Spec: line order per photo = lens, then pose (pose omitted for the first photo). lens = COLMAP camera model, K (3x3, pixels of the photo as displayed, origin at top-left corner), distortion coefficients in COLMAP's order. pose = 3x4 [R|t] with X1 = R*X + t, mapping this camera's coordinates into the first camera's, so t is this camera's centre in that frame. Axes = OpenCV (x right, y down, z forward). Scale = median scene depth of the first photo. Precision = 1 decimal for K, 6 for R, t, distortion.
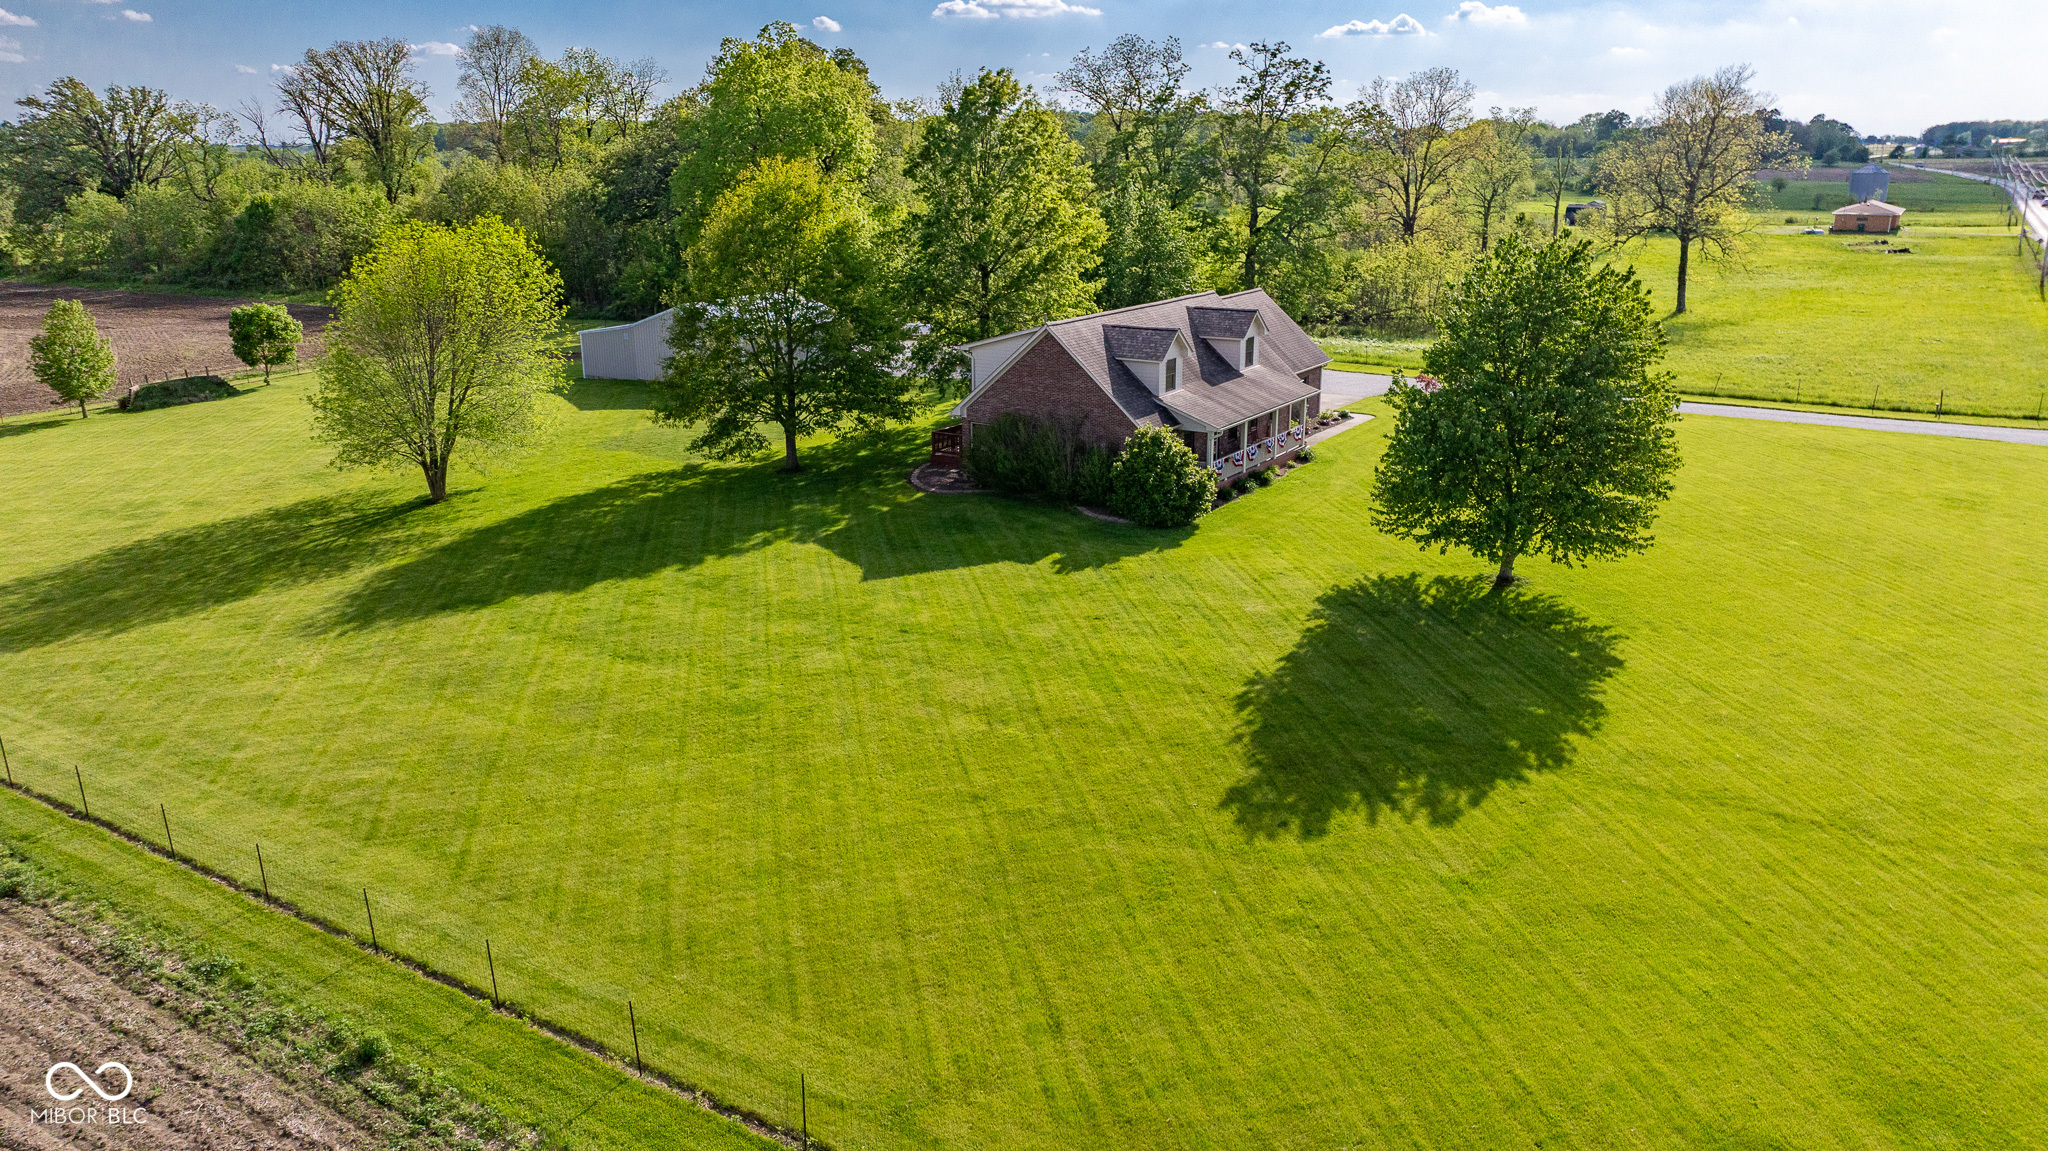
lens RADIAL K [[1427.3, 0, 1024.0], [0, 1427.3, 575.5], [0, 0, 1]] dist [-0.022266, 0.002785]
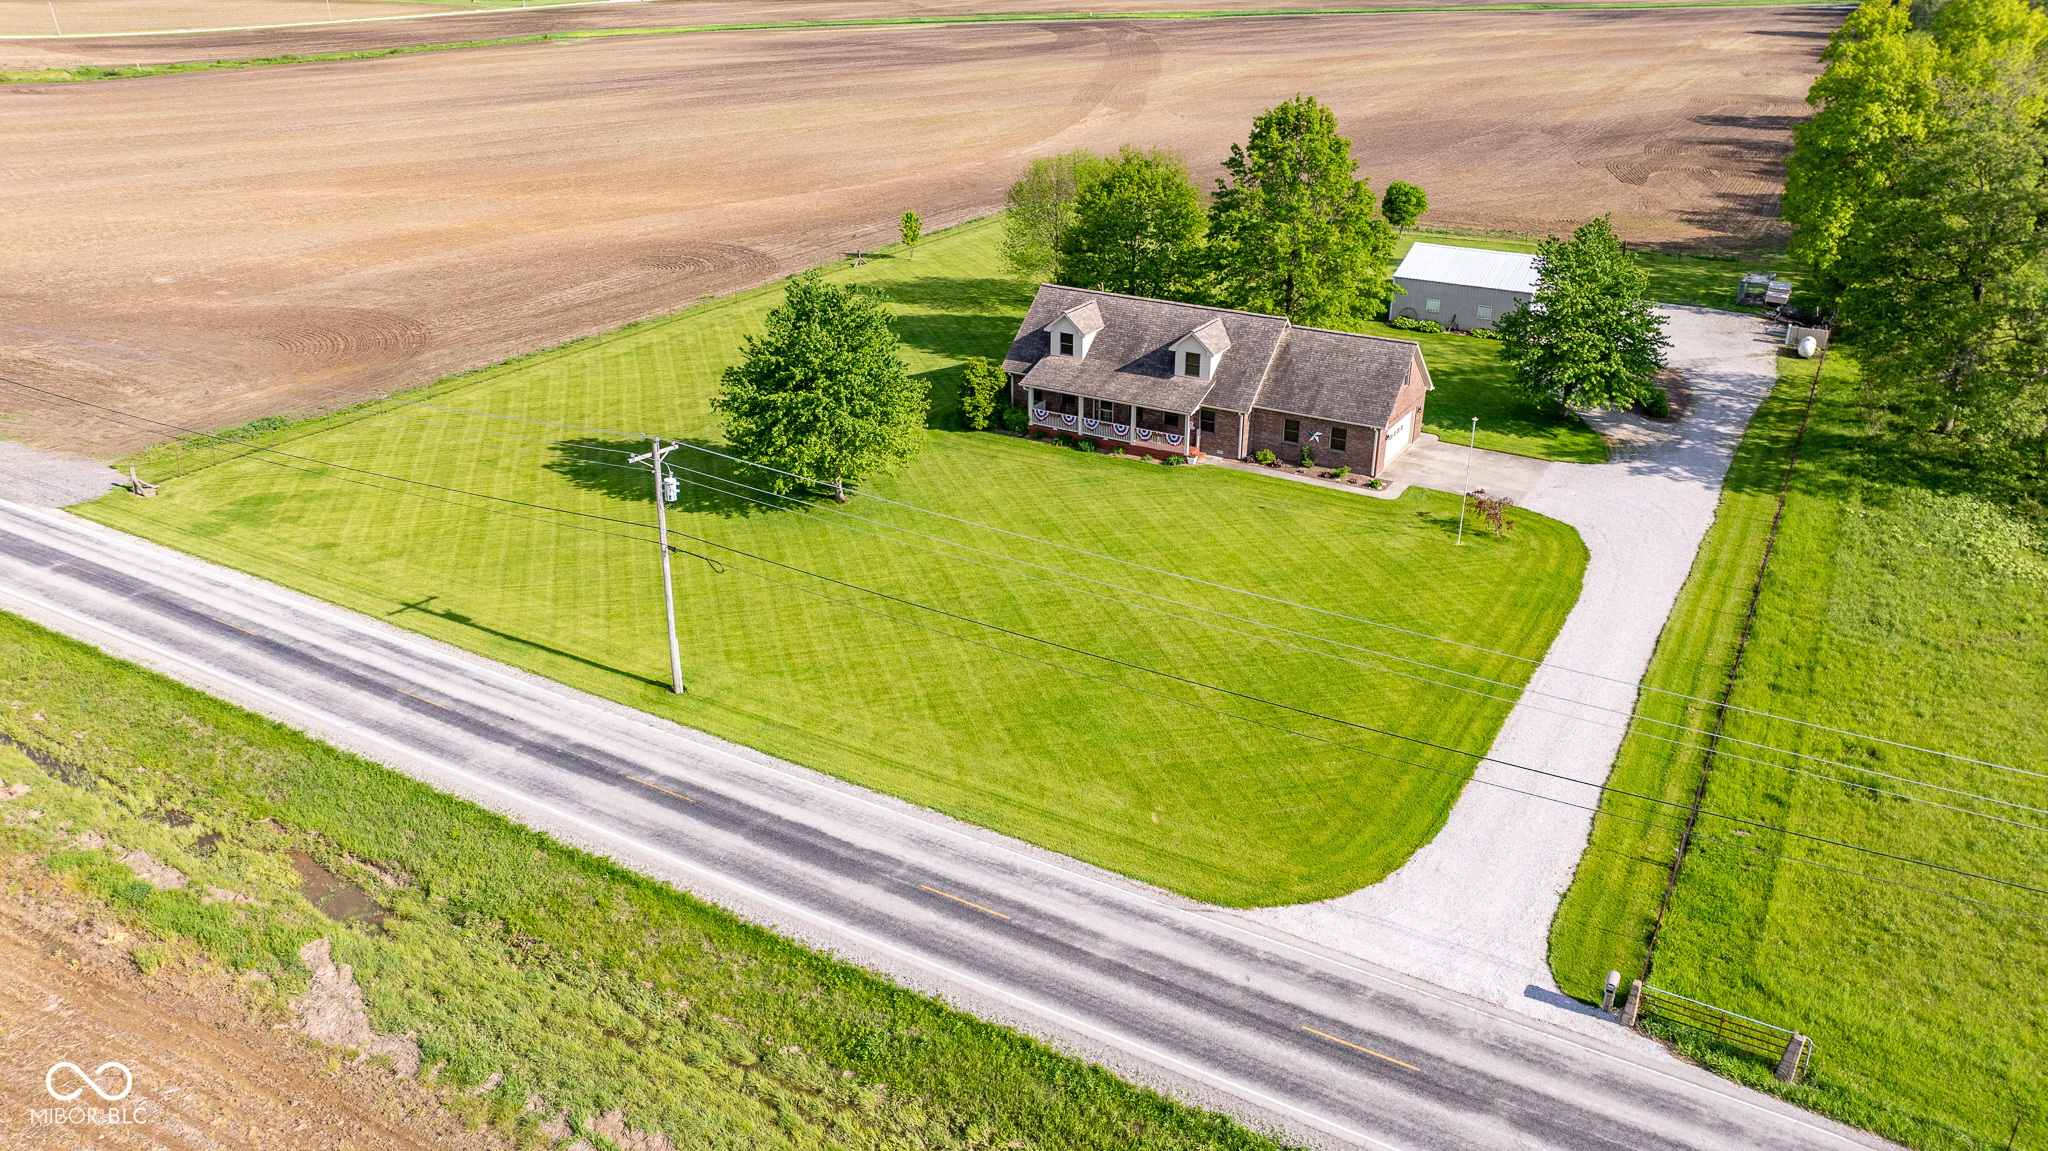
lens RADIAL K [[1435.8, 0, 1029.9], [0, 1435.8, 574.8], [0, 0, 1]] dist [-0.038365, 0.042654]
pose [[0.027420, 0.422394, -0.905997, 1.856391], [-0.289005, 0.870983, 0.397323, -0.621879], [0.956935, 0.250943, 0.145957, 1.058005]]
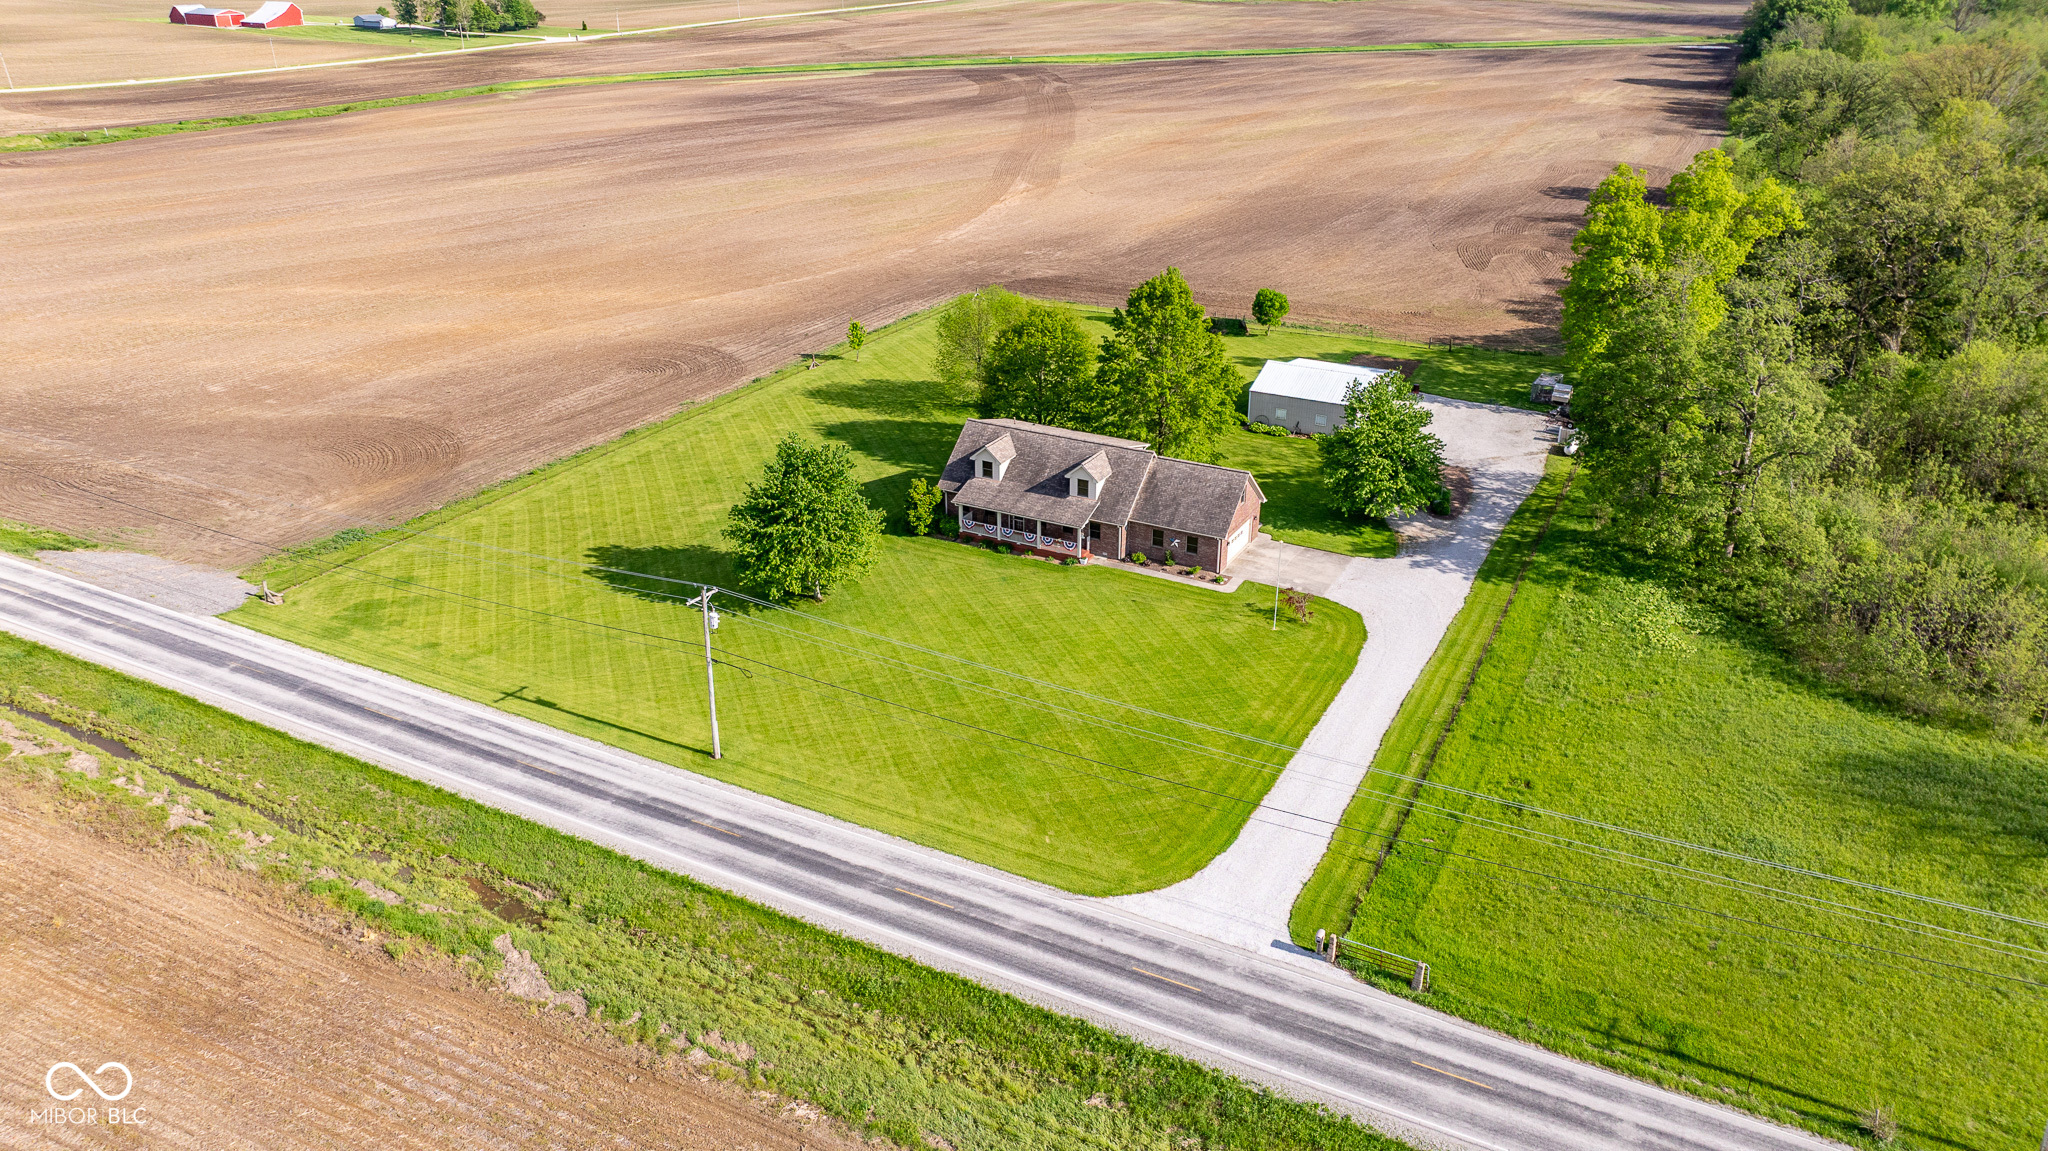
lens RADIAL K [[1434.1, 0, 1027.8], [0, 1434.1, 565.3], [0, 0, 1]] dist [-0.018168, 0.006257]
pose [[0.076343, 0.415216, -0.906514, 2.291802], [-0.291860, 0.878651, 0.377875, -0.934597], [0.953409, 0.235727, 0.188264, 0.952532]]
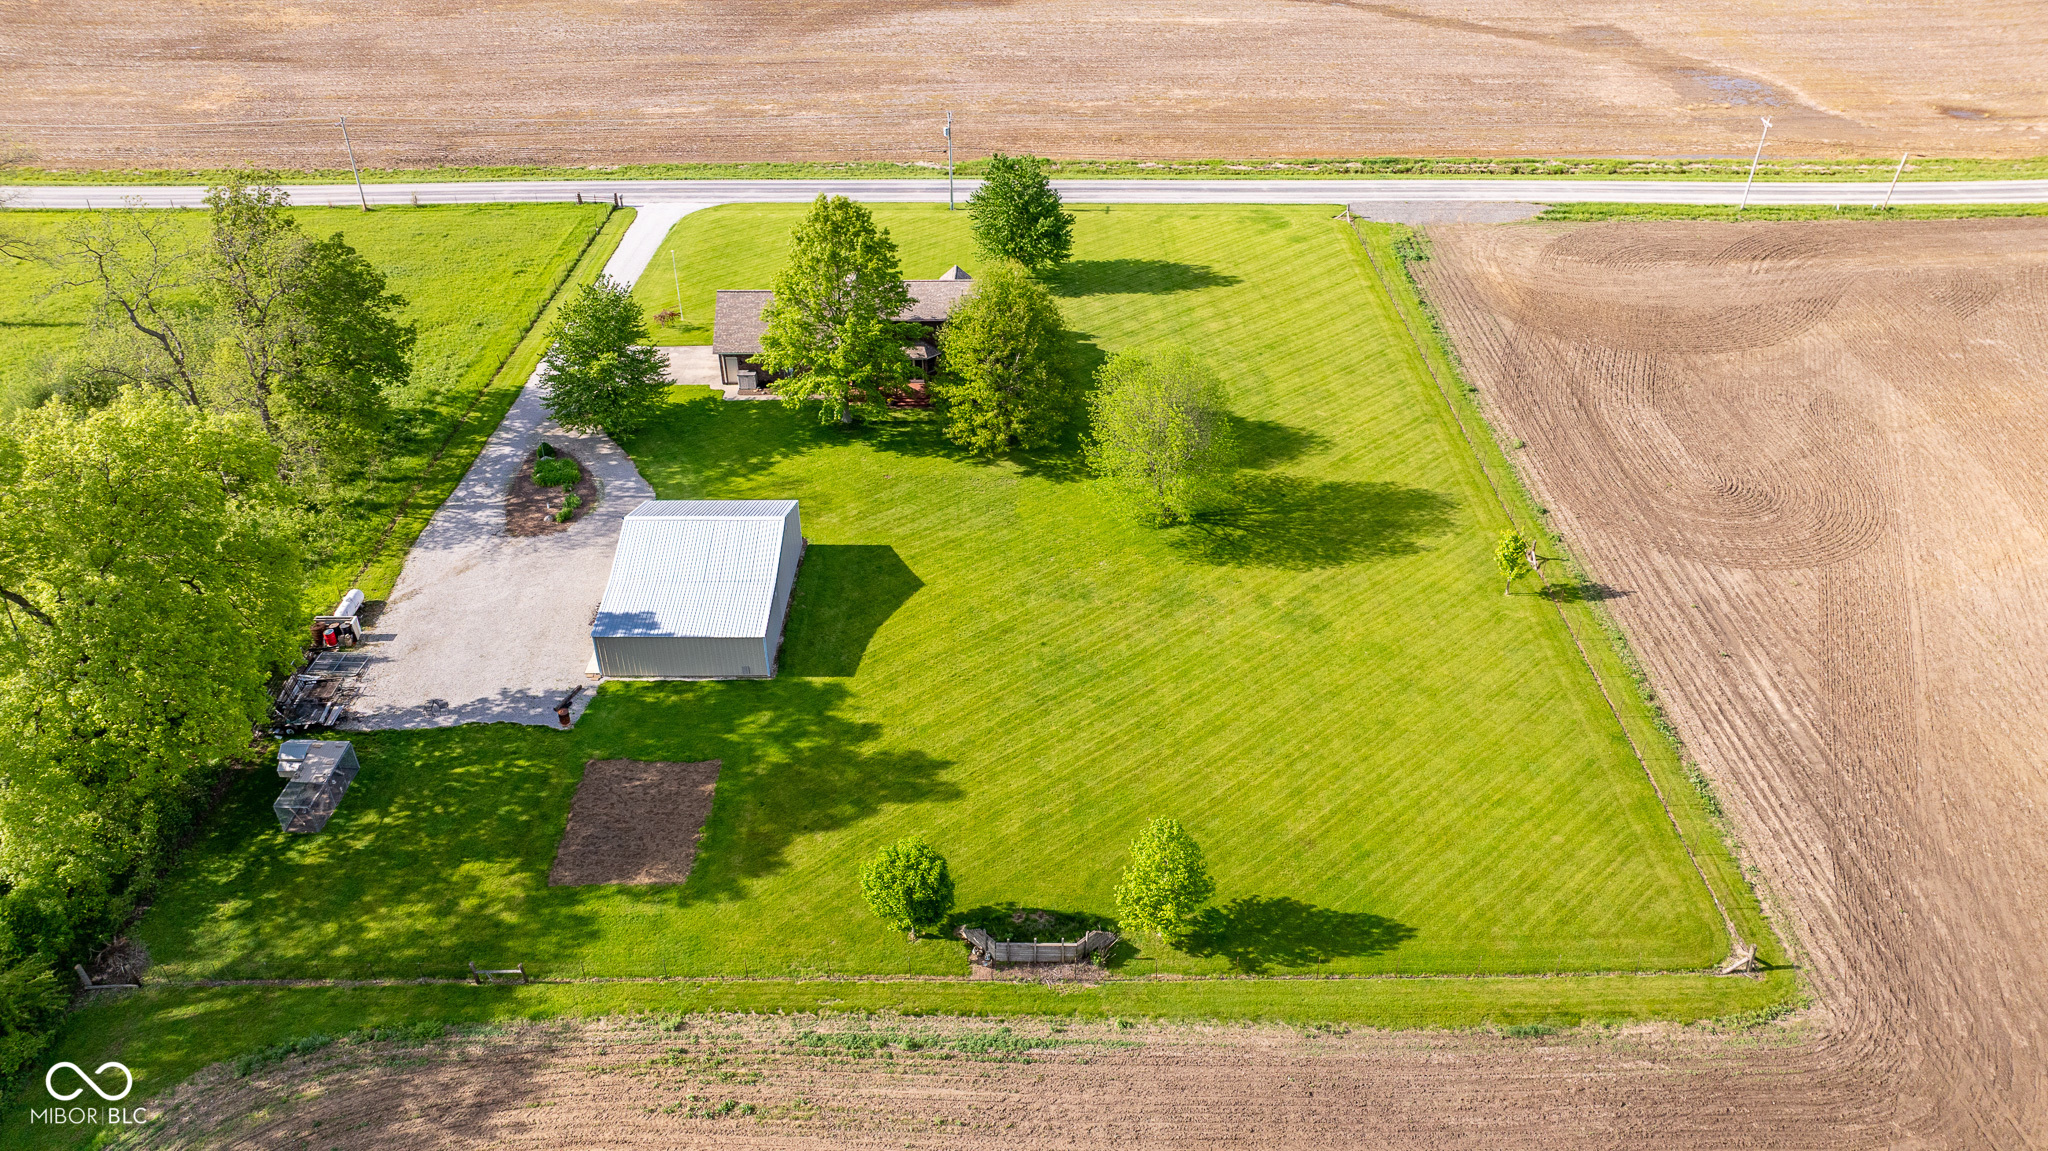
lens RADIAL K [[1434.1, 0, 1027.8], [0, 1434.1, 565.3], [0, 0, 1]] dist [-0.018168, 0.006257]
pose [[-0.533001, -0.456170, 0.712614, -2.003838], [0.250939, 0.719102, 0.648014, -1.464994], [-0.808047, 0.524215, -0.268811, 2.145494]]
